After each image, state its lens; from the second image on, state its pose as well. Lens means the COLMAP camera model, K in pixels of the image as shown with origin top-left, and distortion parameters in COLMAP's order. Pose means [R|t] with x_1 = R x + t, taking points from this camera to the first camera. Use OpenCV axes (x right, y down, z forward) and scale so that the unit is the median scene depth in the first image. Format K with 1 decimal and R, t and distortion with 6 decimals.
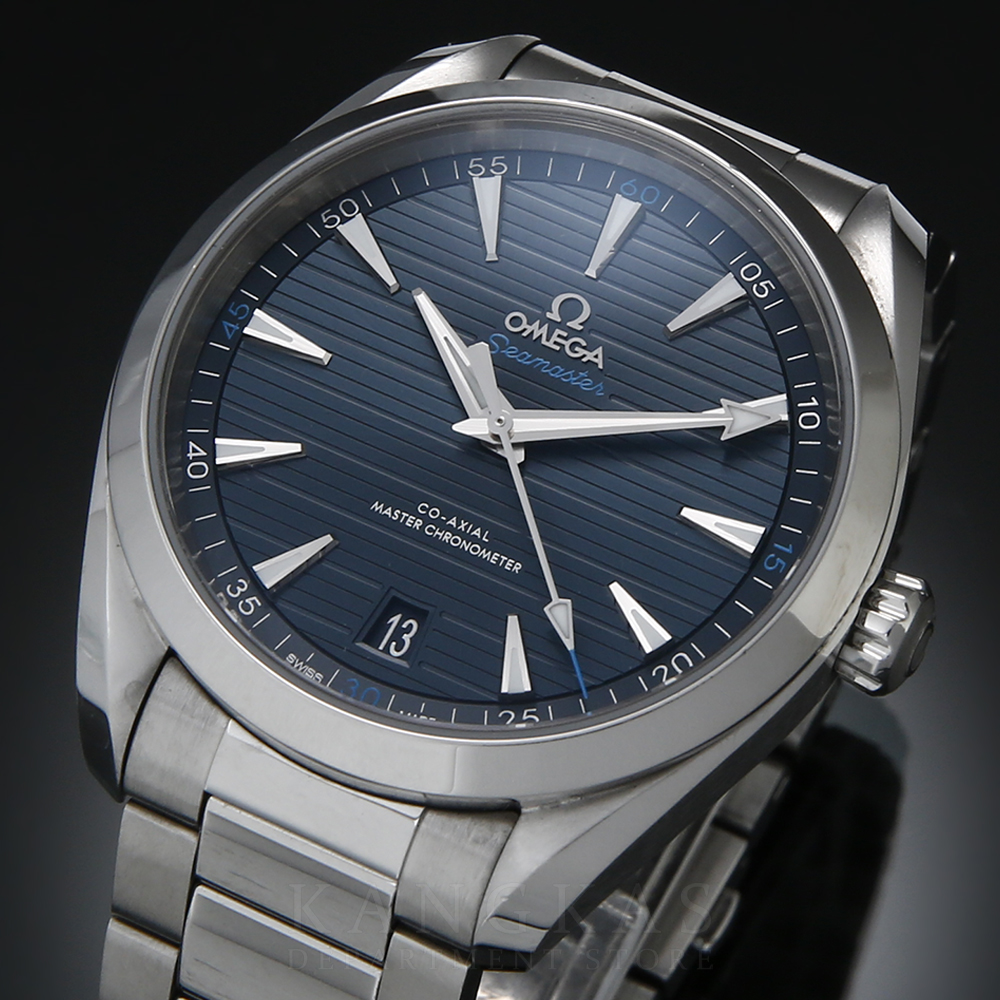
lens RADIAL K [[6008.6, 0, 500.0], [0, 6008.6, 500.0], [0, 0, 1]] dist [-1.380838, 15.721409]
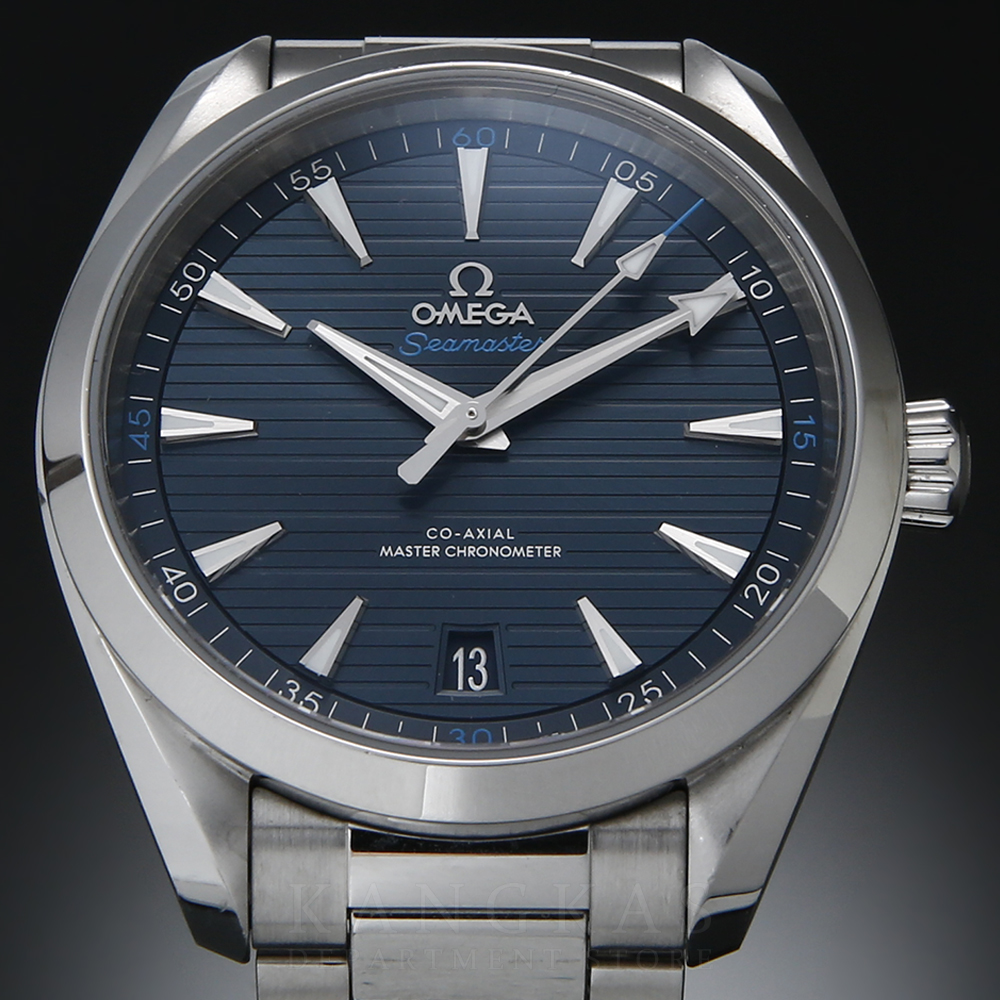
lens RADIAL K [[6008.6, 0, 500.0], [0, 6008.6, 500.0], [0, 0, 1]] dist [-1.380838, 15.721409]
pose [[0.888396, -0.382753, 0.253481, -0.233735], [0.383953, 0.922166, 0.046785, -0.042220], [-0.251659, 0.055761, 0.966208, 0.105597]]
